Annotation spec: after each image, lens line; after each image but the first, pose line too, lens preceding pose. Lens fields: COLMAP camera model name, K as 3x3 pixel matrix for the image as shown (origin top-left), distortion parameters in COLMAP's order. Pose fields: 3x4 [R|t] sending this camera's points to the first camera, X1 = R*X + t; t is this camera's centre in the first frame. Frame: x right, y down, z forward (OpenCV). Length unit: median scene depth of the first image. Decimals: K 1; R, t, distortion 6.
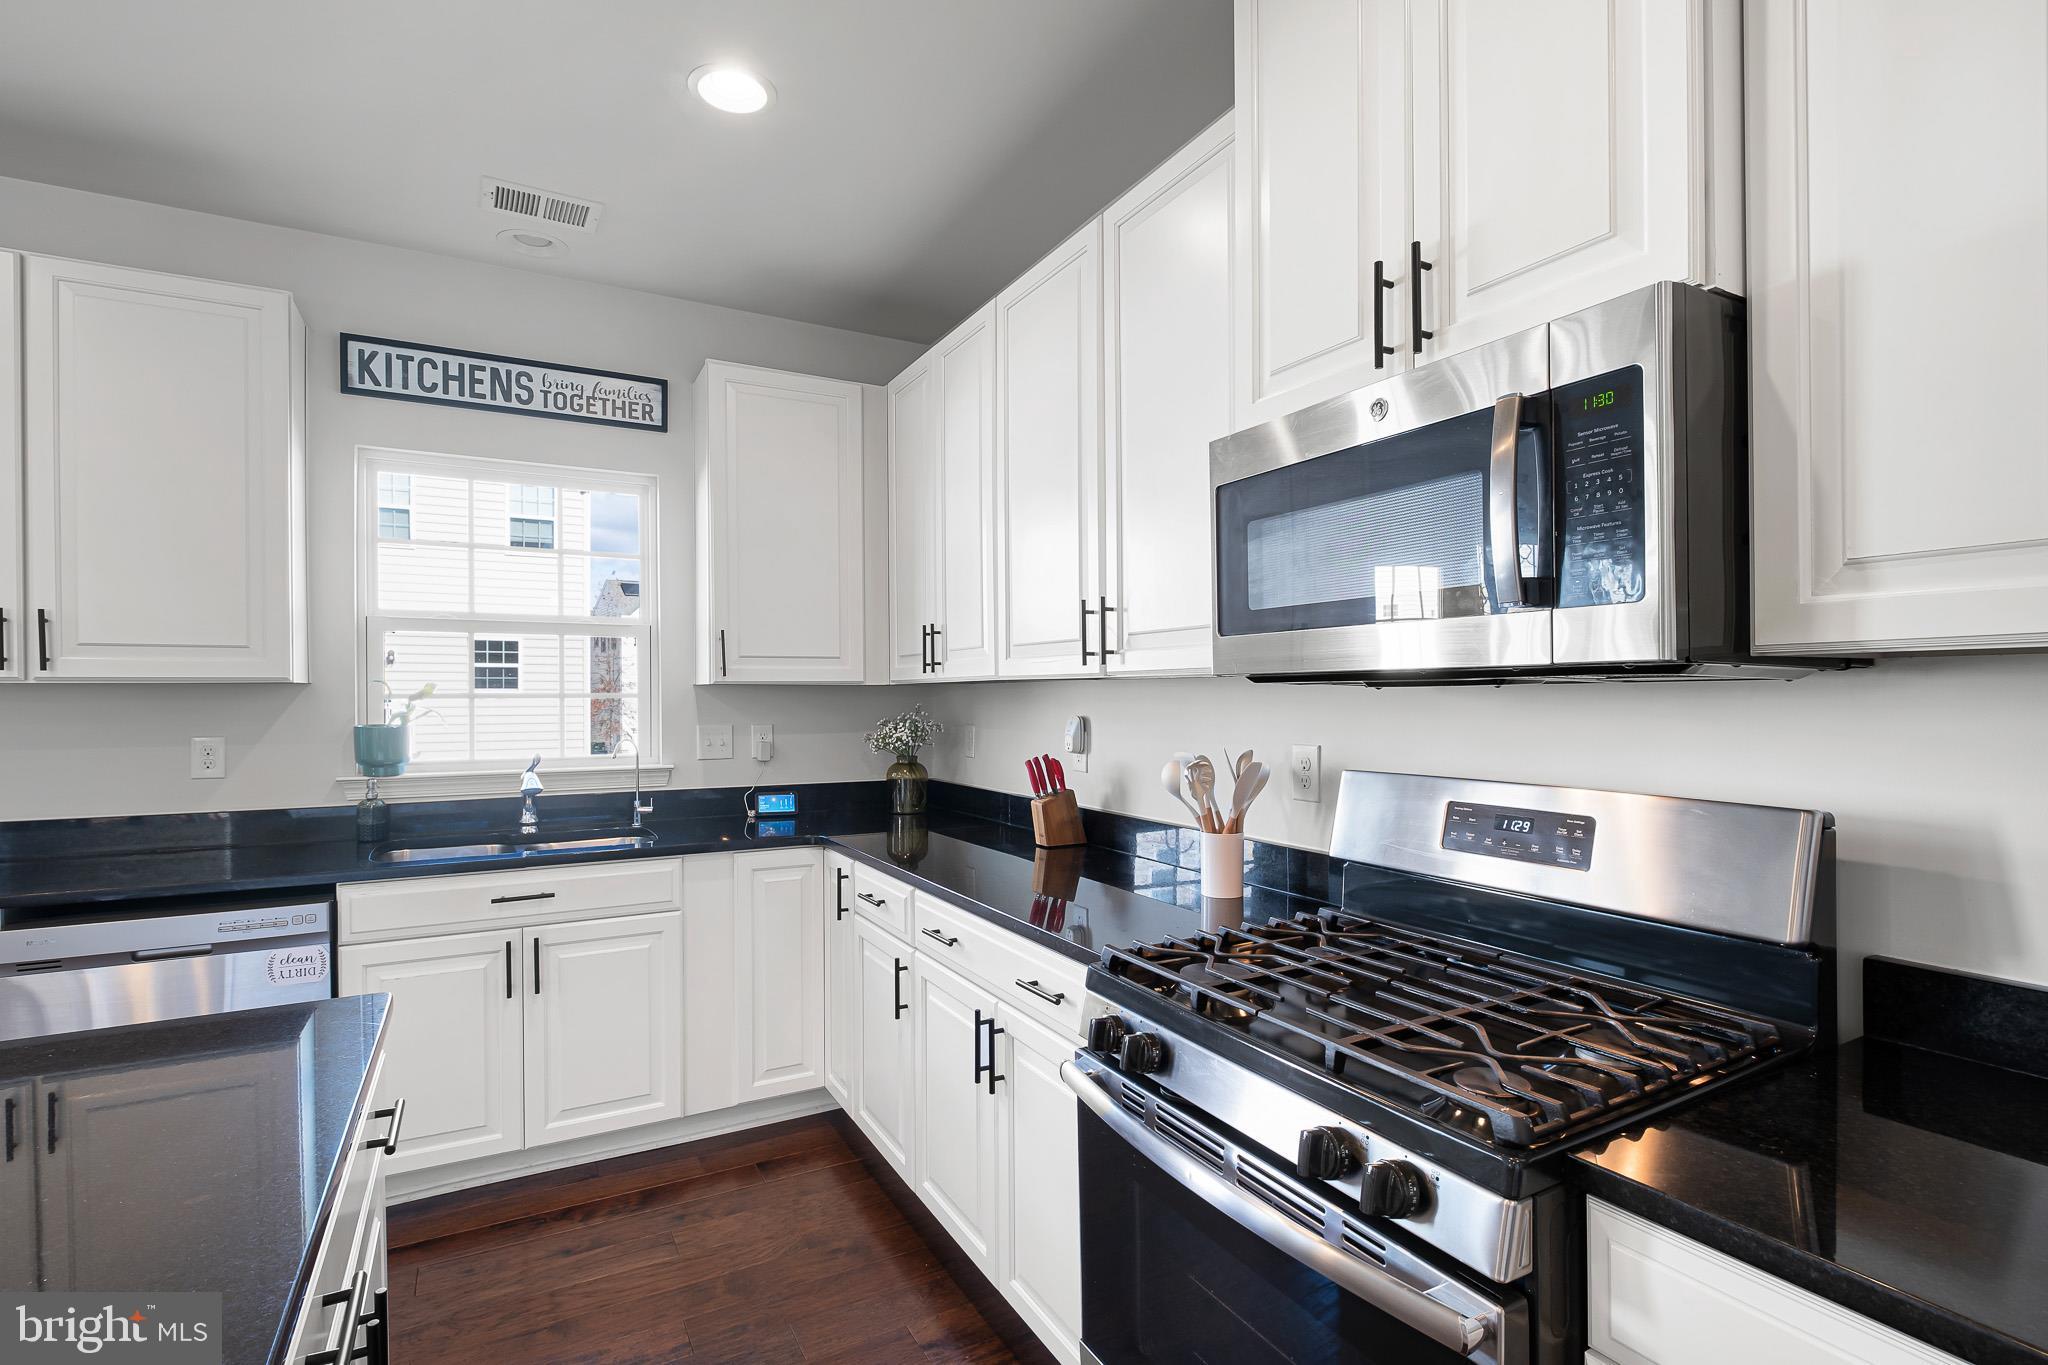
lens RADIAL K [[972.3, 0, 1030.6], [0, 972.3, 703.8], [0, 0, 1]] dist [0.002755, -0.008702]
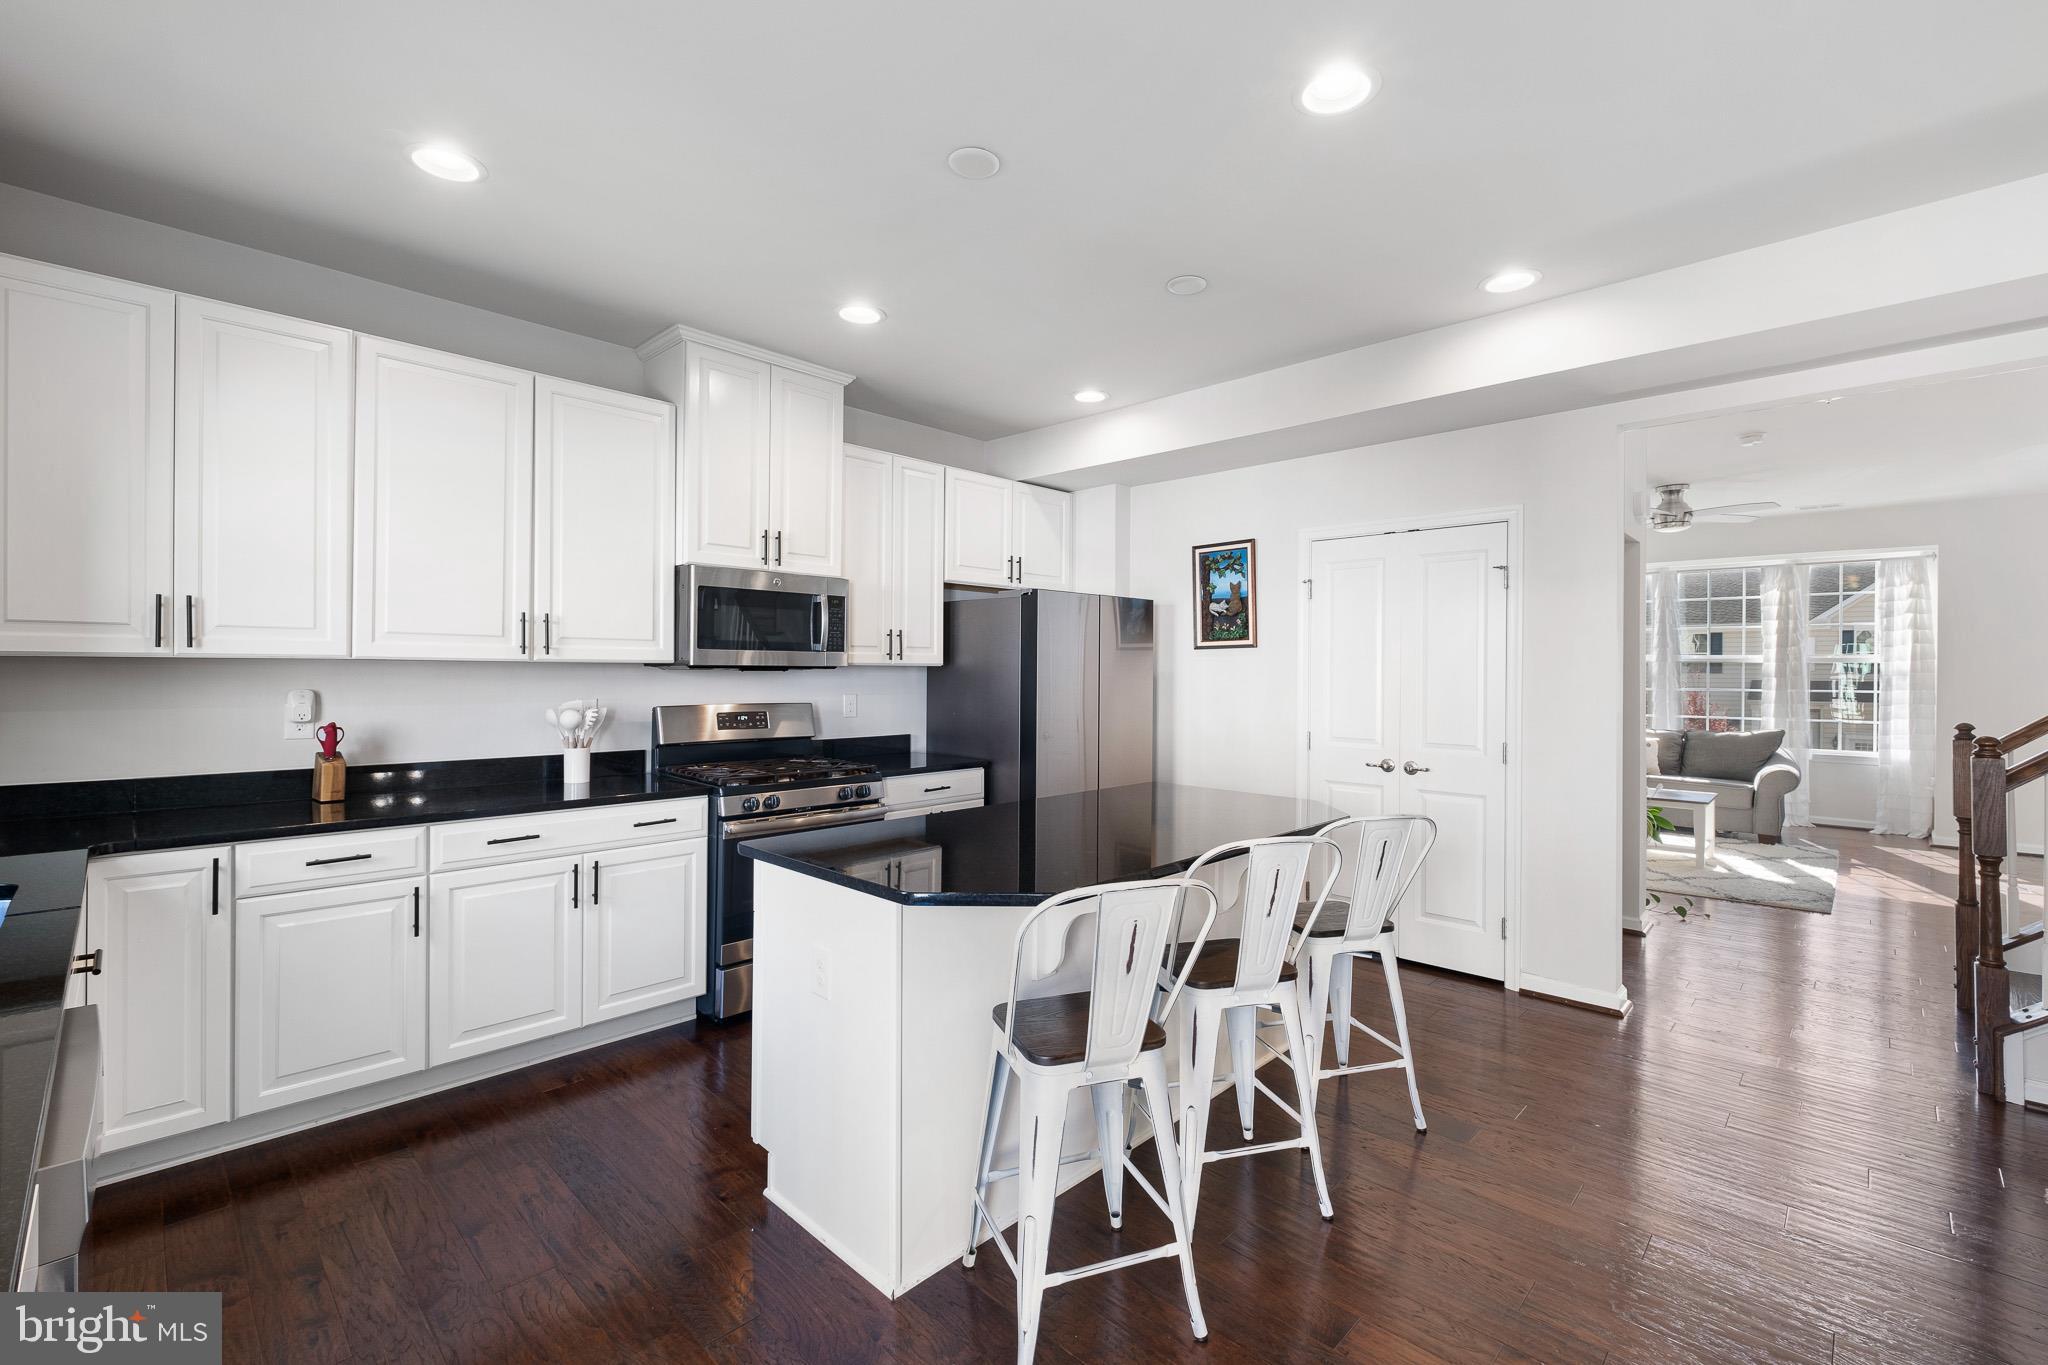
lens RADIAL K [[888.4, 0, 1030.9], [0, 888.4, 672.7], [0, 0, 1]] dist [-0.000984, -0.000793]
pose [[-0.293469, -0.000111, 0.955969, -1.132185], [0.002358, 0.999997, 0.000840, -0.006407], [-0.955966, 0.002501, -0.293467, 0.464241]]
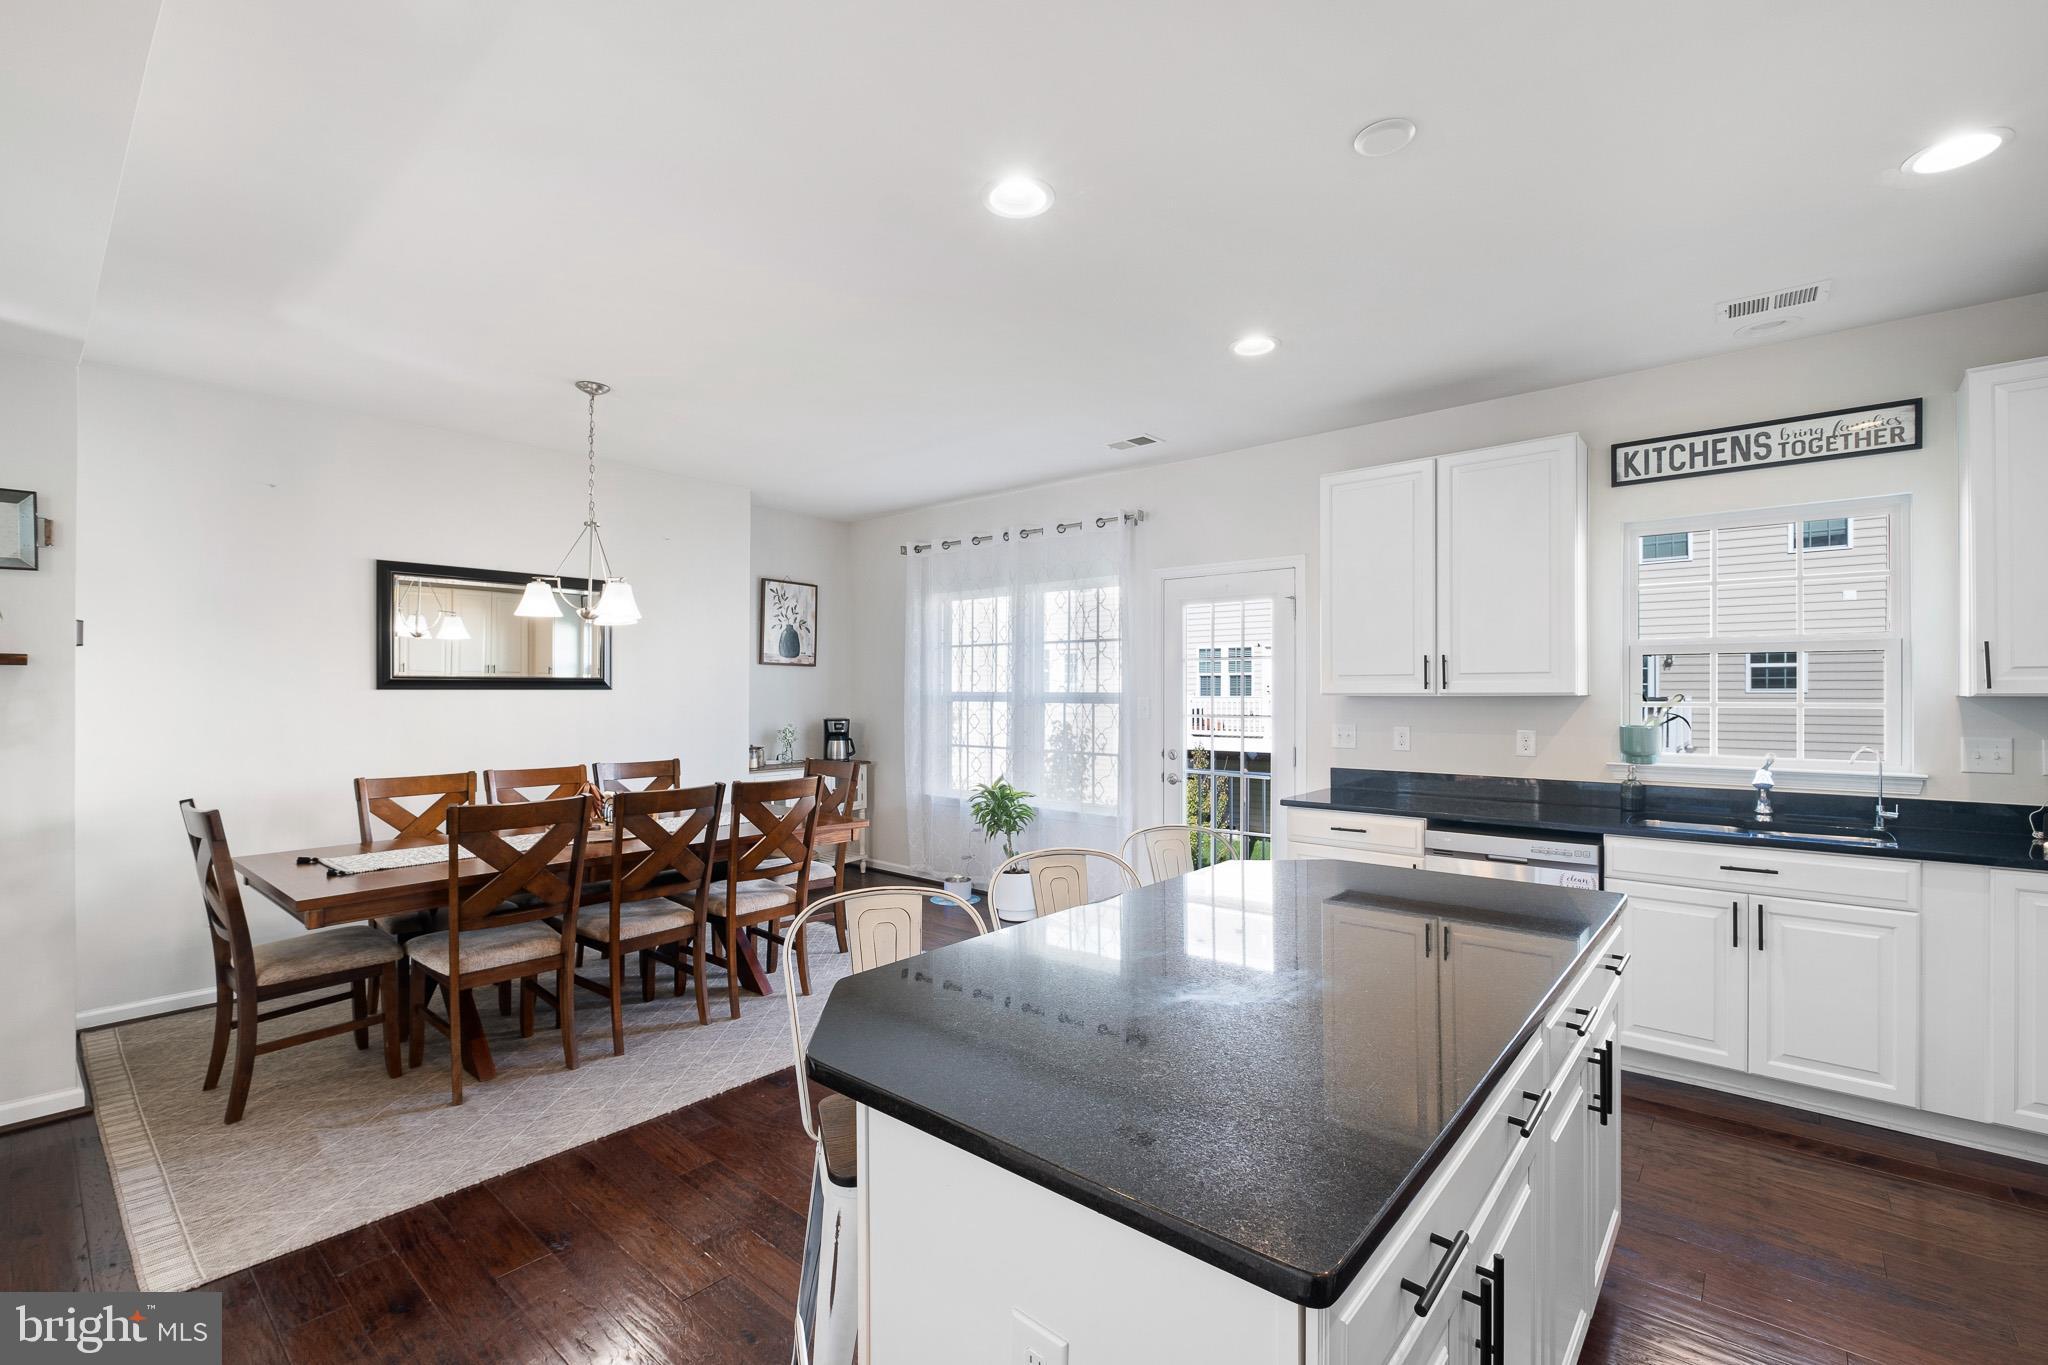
lens RADIAL K [[886.3, 0, 1031.6], [0, 886.3, 692.7], [0, 0, 1]] dist [-0.000376, -0.003207]
pose [[0.352798, 0.002048, -0.935697, 0.180661], [-0.008756, 0.999961, -0.001113, -0.015017], [0.935659, 0.008586, 0.352802, -0.219797]]
